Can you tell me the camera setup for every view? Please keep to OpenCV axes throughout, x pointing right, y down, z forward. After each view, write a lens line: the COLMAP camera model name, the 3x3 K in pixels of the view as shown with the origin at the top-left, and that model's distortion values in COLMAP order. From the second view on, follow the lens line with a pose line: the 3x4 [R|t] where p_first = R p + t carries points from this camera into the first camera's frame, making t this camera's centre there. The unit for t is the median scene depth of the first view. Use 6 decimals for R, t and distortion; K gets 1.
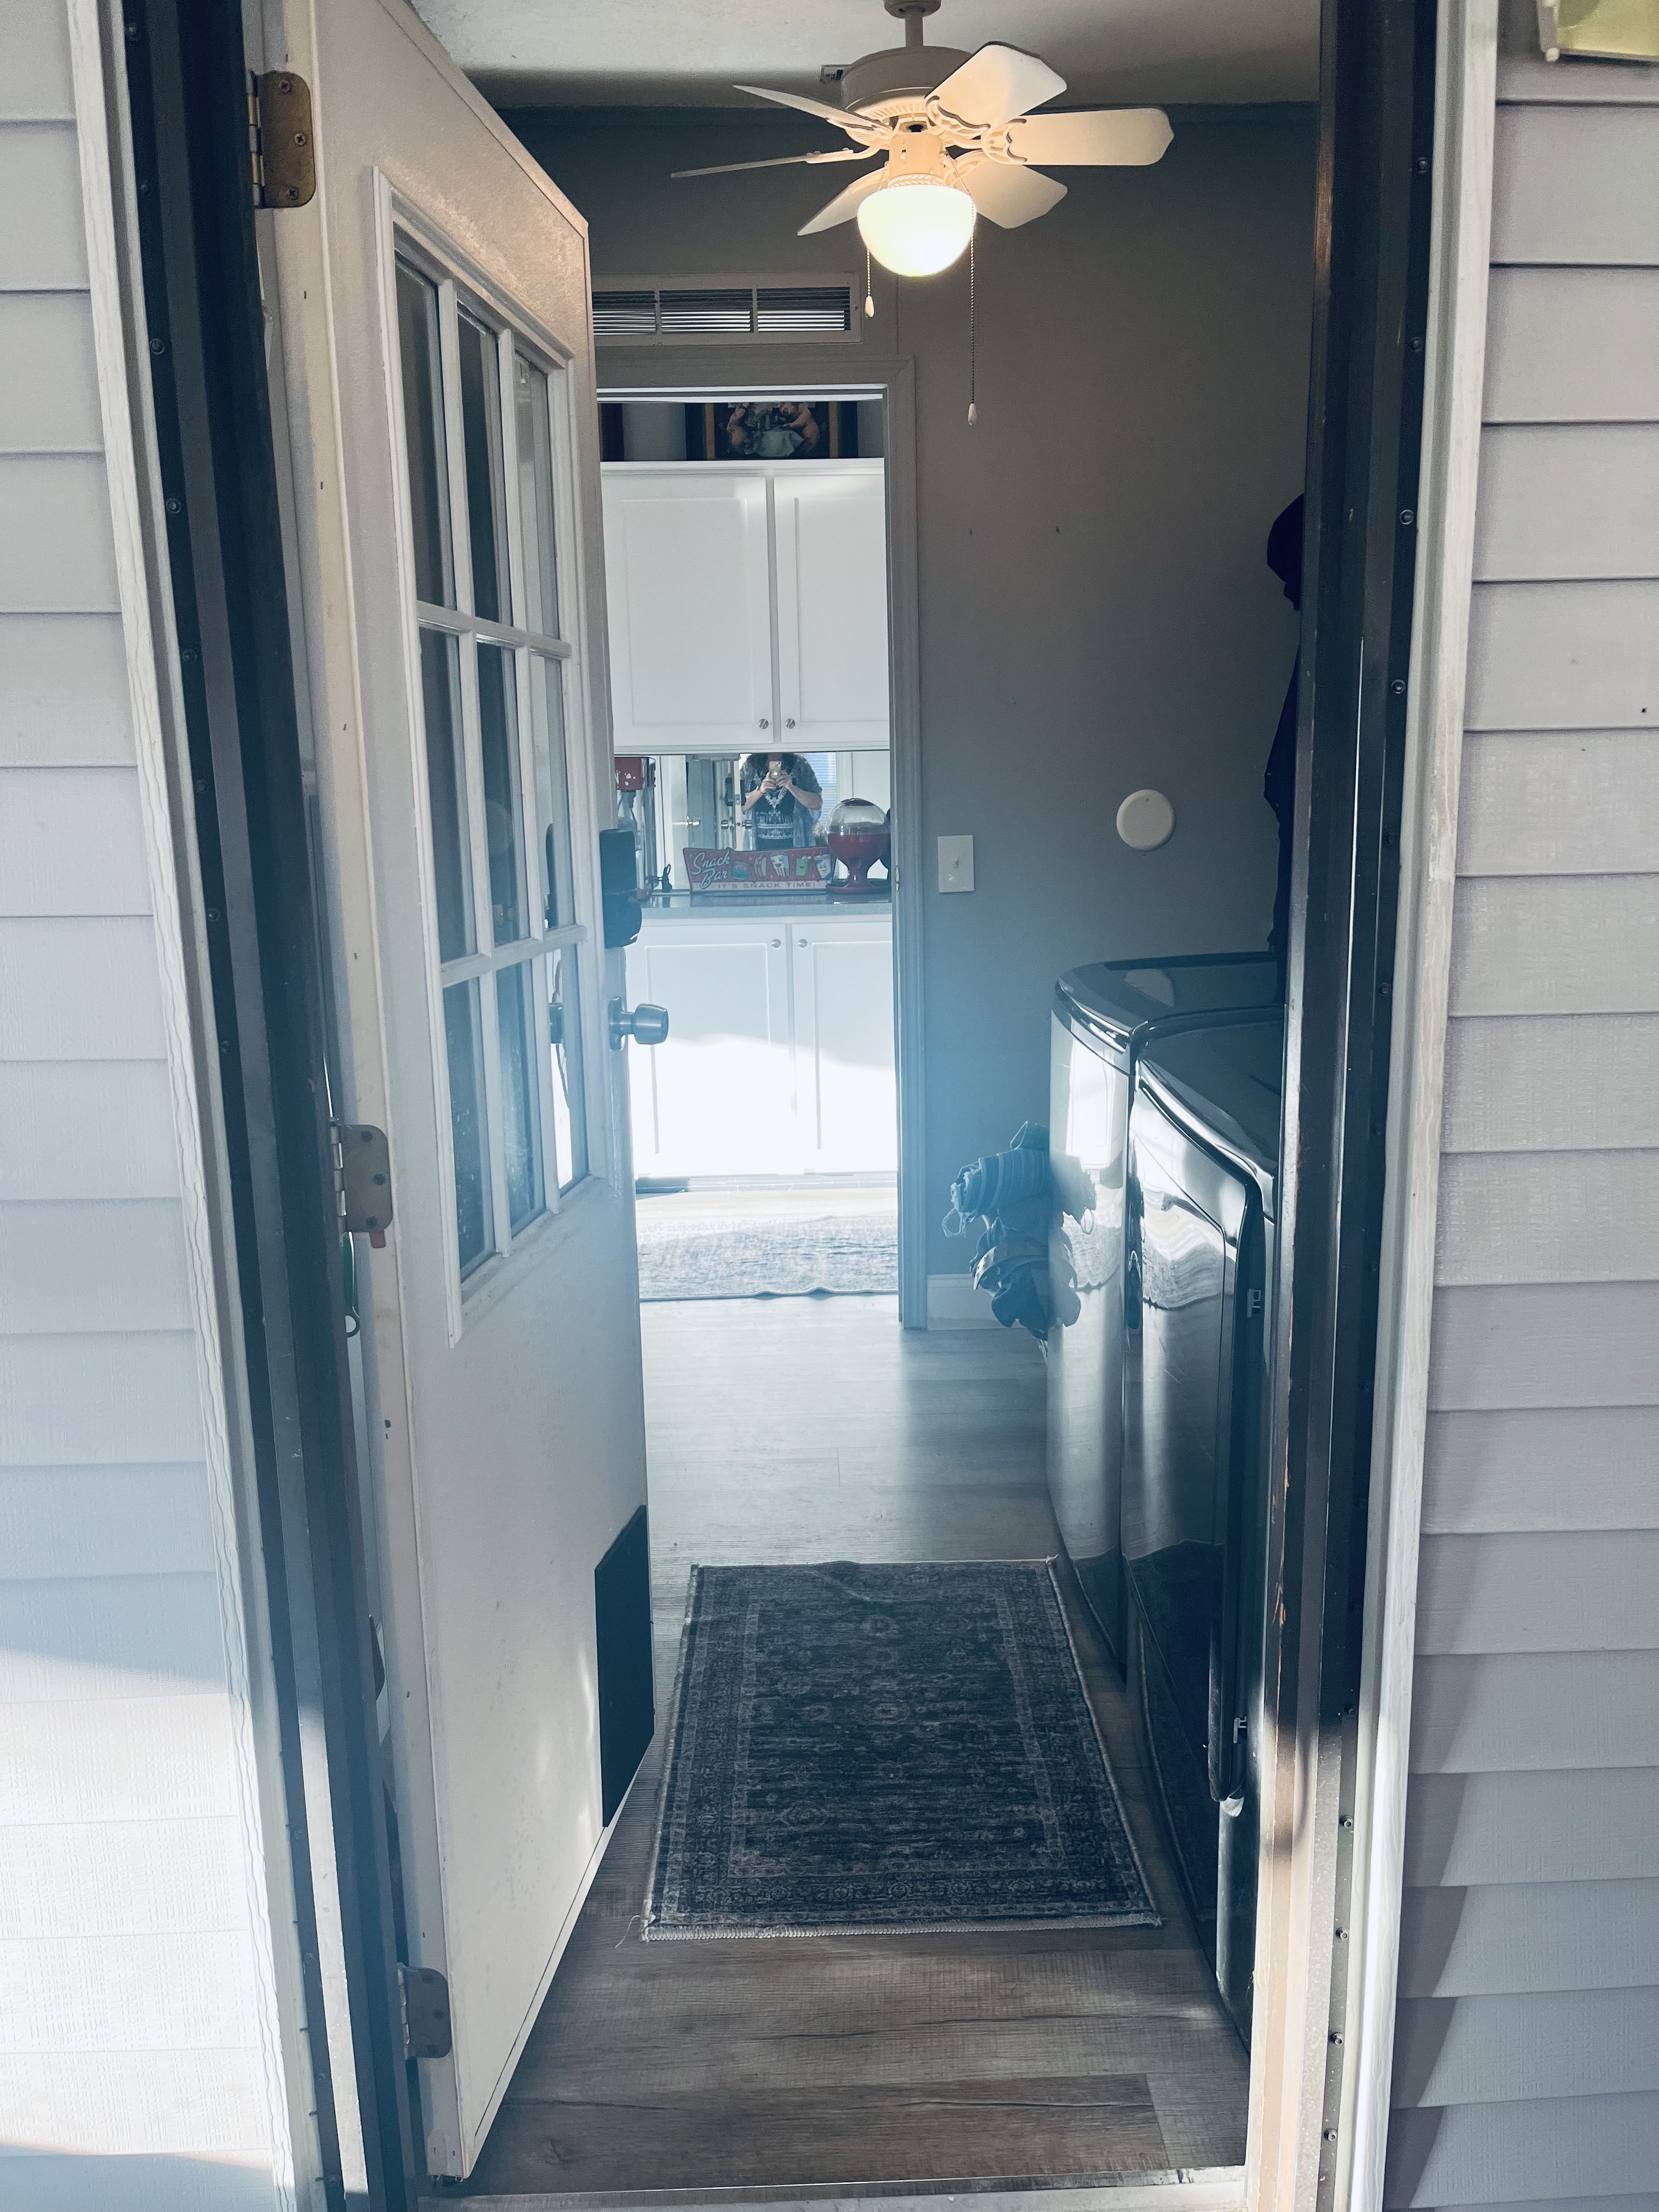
lens RADIAL K [[1675.7, 0, 829.5], [0, 1675.7, 1117.5], [0, 0, 1]] dist [0.069347, -0.089917]
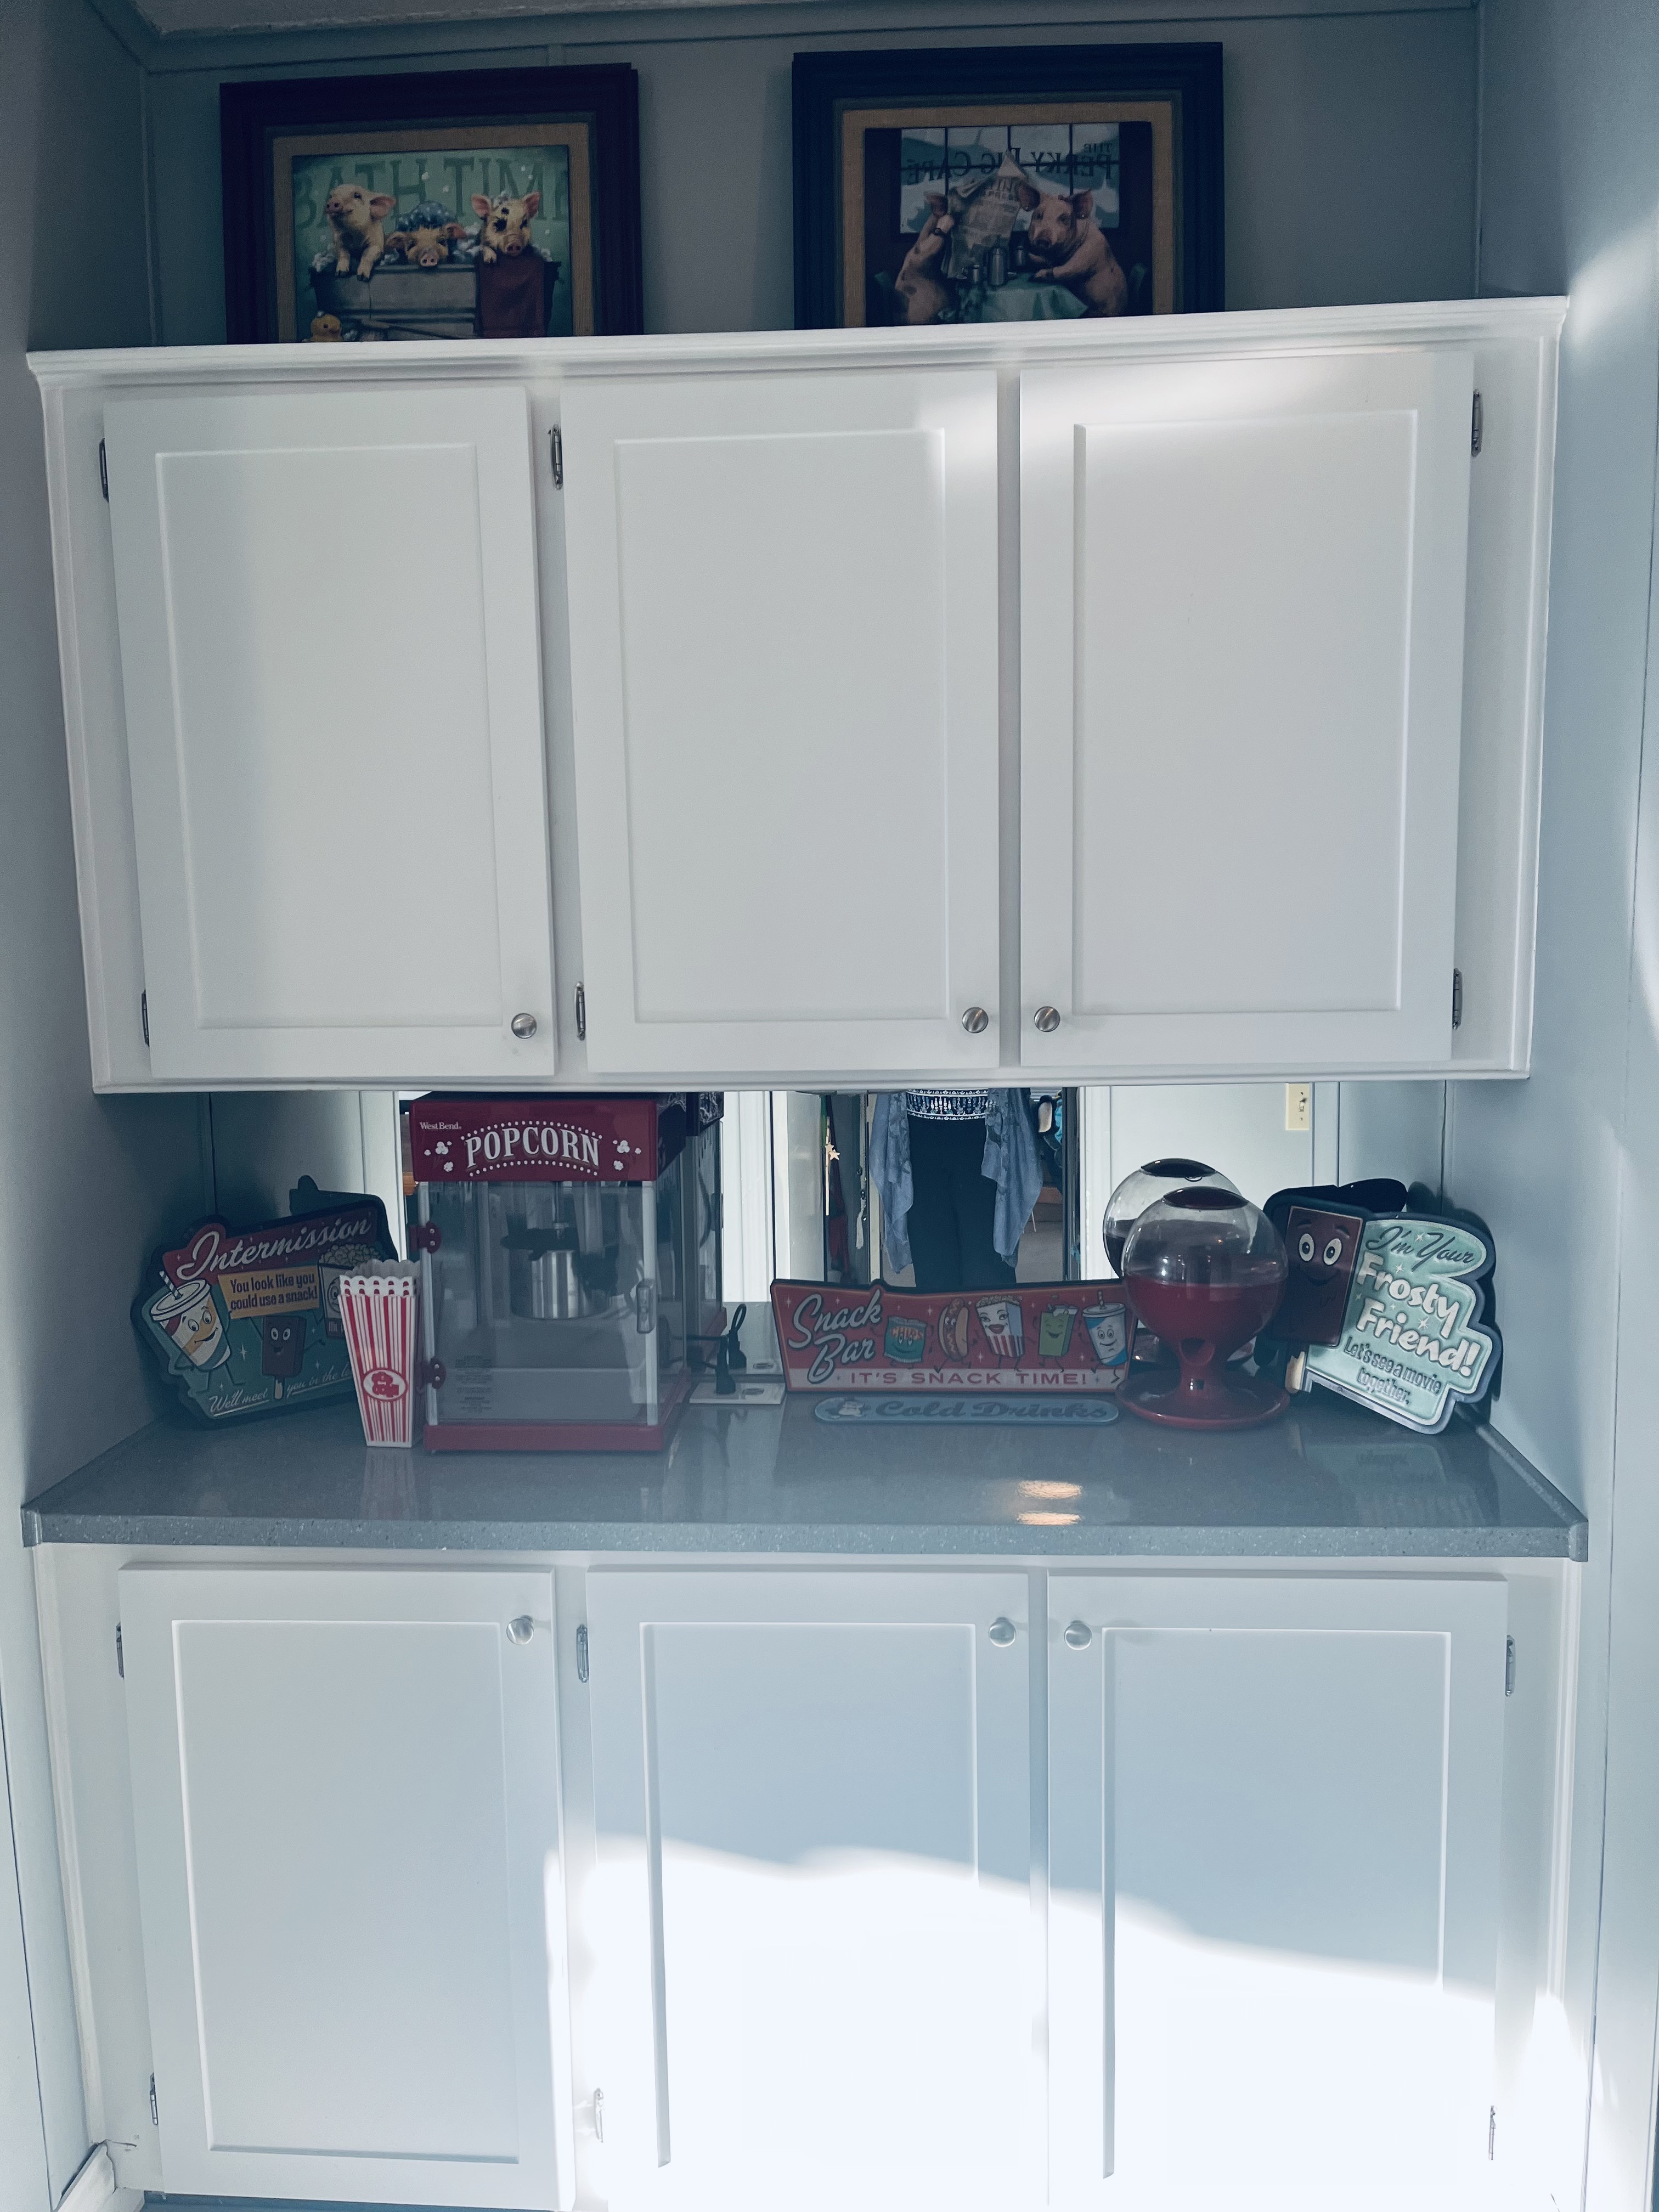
lens RADIAL K [[1675.7, 0, 829.3], [0, 1675.7, 1117.4], [0, 0, 1]] dist [0.069347, -0.089917]
pose [[0.995767, 0.017076, -0.090318, -0.037958], [-0.022662, 0.997868, -0.061198, -0.189862], [0.089081, 0.062986, 0.994031, 0.628869]]
